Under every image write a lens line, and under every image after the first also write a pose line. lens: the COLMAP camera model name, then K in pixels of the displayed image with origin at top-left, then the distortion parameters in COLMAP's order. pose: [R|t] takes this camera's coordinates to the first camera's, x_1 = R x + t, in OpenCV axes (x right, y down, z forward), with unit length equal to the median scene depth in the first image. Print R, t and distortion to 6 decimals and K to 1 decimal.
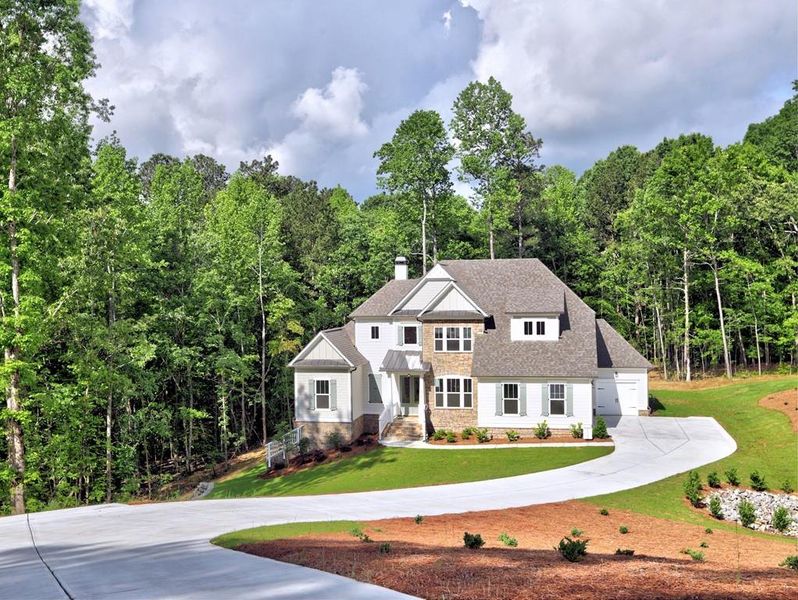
lens RADIAL K [[862.2, 0, 399.0], [0, 862.2, 300.0], [0, 0, 1]] dist [-0.007574, 0.001139]
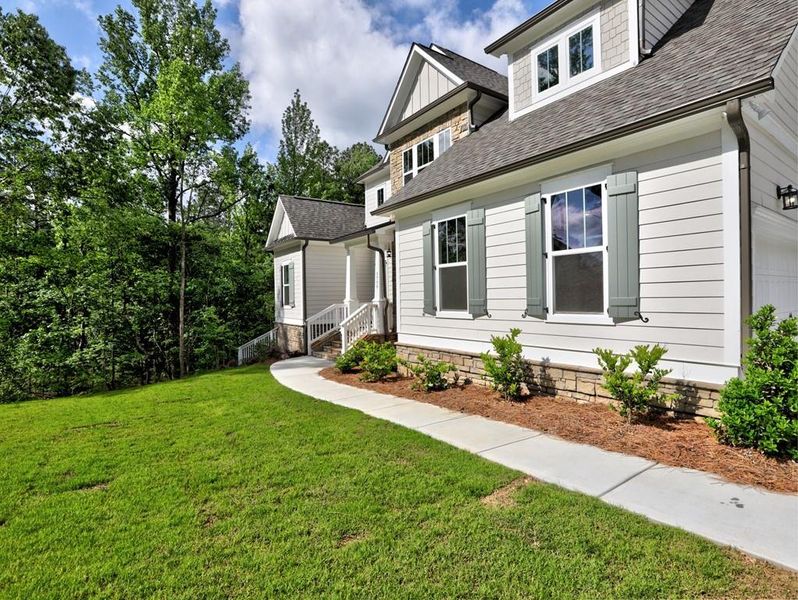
lens RADIAL K [[415.3, 0, 399.0], [0, 415.3, 300.0], [0, 0, 1]] dist [-0.045483, -0.000003]
pose [[0.713712, 0.004389, -0.700426, 0.215374], [-0.005302, 0.999986, 0.000864, 0.121254], [0.700419, 0.003097, 0.713725, 0.822714]]
